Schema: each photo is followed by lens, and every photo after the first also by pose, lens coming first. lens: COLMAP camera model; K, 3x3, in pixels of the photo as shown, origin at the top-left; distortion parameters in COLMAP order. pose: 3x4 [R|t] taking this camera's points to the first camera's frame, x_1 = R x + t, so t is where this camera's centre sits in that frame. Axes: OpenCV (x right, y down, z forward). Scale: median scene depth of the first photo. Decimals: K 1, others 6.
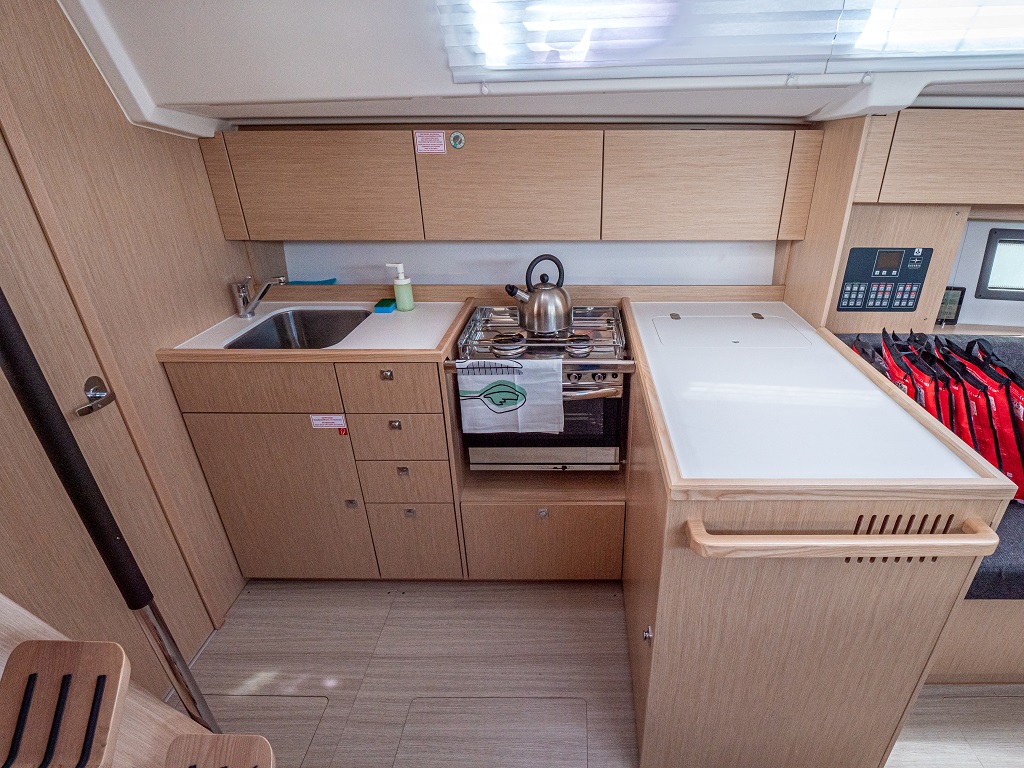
lens RADIAL K [[522.5, 0, 570.2], [0, 522.5, 387.3], [0, 0, 1]] dist [-0.016384, -0.000141]
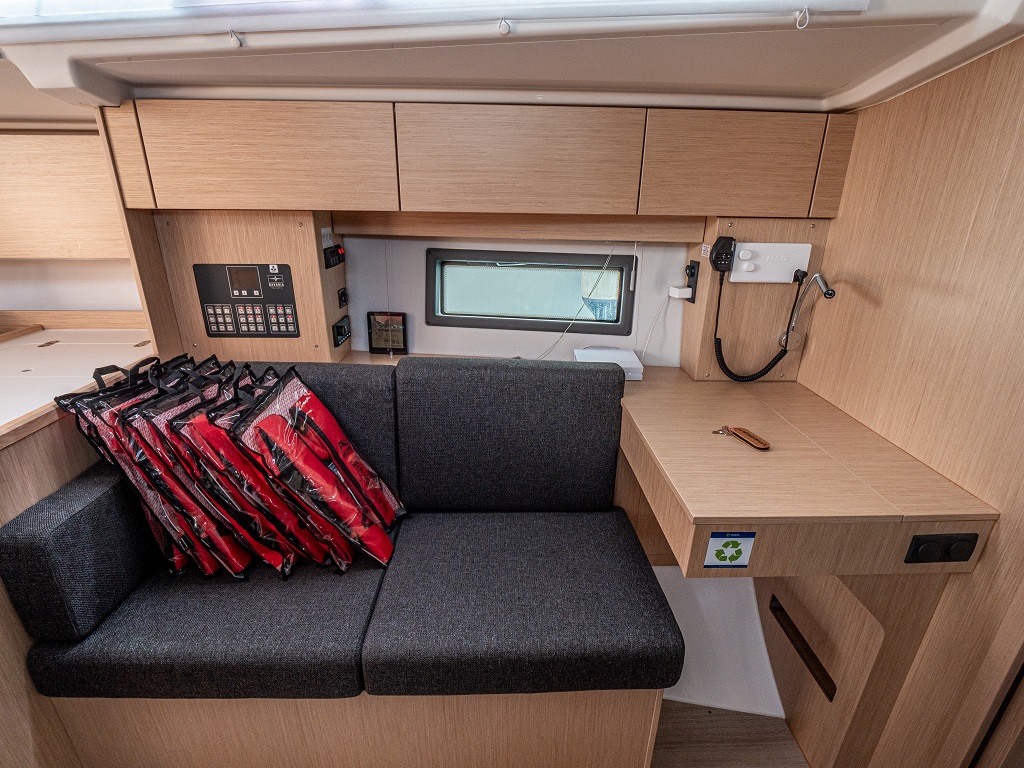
lens RADIAL K [[499.6, 0, 512.0], [0, 499.6, 384.0], [0, 0, 1]] dist [-0.014333, -0.000042]
pose [[0.999397, 0.001182, 0.034709, 1.017411], [0.002213, 0.995222, -0.097615, 0.014469], [-0.034659, 0.097633, 0.994619, 0.166018]]
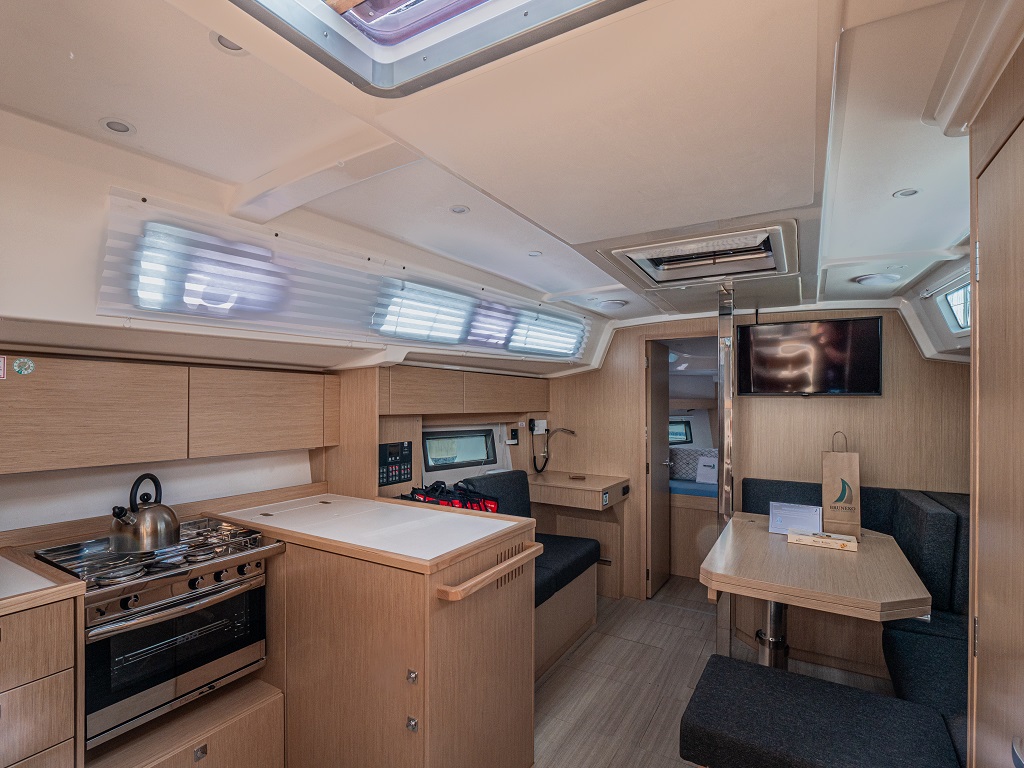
lens RADIAL K [[499.6, 0, 512.0], [0, 499.6, 384.0], [0, 0, 1]] dist [-0.014333, -0.000042]
pose [[0.504610, 0.036605, 0.862571, -0.519435], [0.375758, 0.890196, -0.257598, 0.101327], [-0.777287, 0.454104, 0.435447, -0.038193]]
